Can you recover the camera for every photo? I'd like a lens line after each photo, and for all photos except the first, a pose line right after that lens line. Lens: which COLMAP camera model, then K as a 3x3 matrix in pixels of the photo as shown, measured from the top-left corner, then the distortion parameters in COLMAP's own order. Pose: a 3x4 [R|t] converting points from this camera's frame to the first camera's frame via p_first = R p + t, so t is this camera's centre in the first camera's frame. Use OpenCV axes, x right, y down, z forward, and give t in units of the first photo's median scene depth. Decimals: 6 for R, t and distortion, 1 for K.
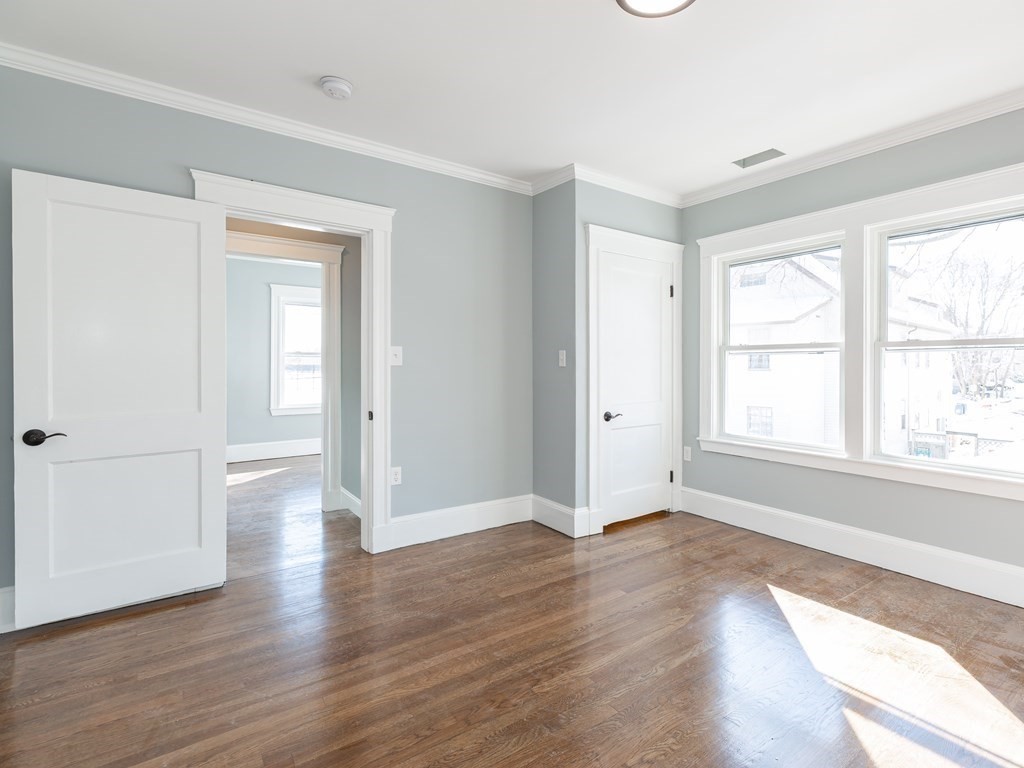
lens RADIAL K [[529.5, 0, 528.1], [0, 529.5, 375.0], [0, 0, 1]] dist [0.011107, 0.000286]
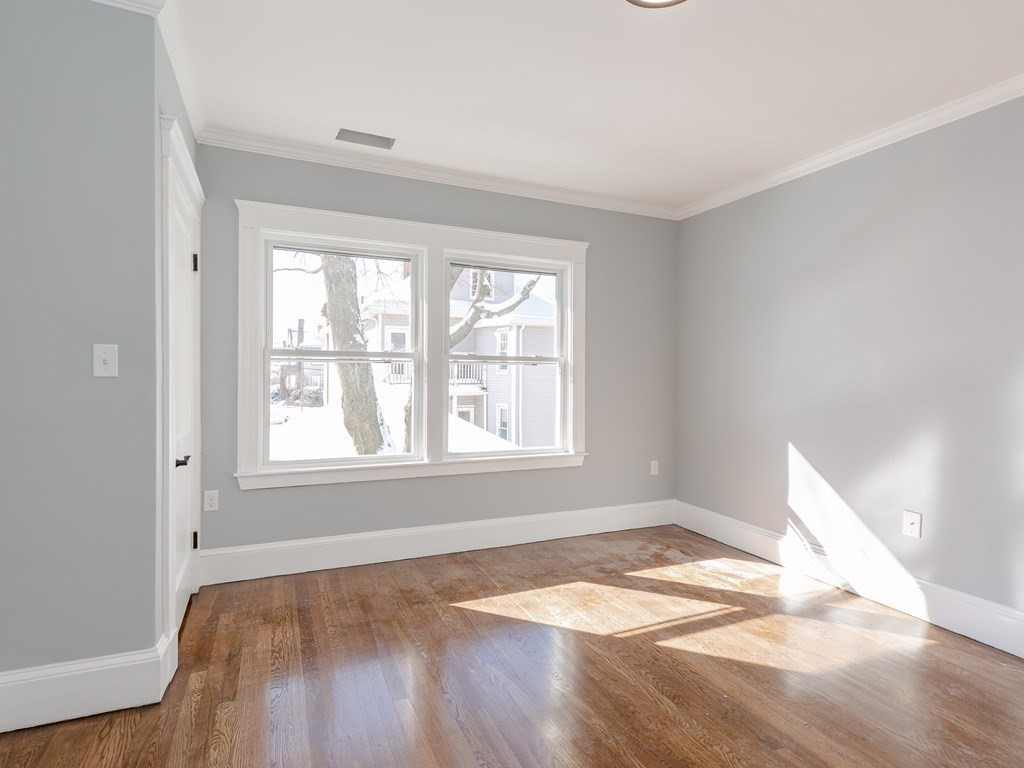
lens RADIAL K [[550.6, 0, 506.2], [0, 550.6, 378.8], [0, 0, 1]] dist [-0.000015, 0.003122]
pose [[0.175376, -0.007379, 0.984474, -0.471498], [0.008754, 0.999944, 0.005936, -0.016008], [-0.984463, 0.007577, 0.175431, 0.680986]]
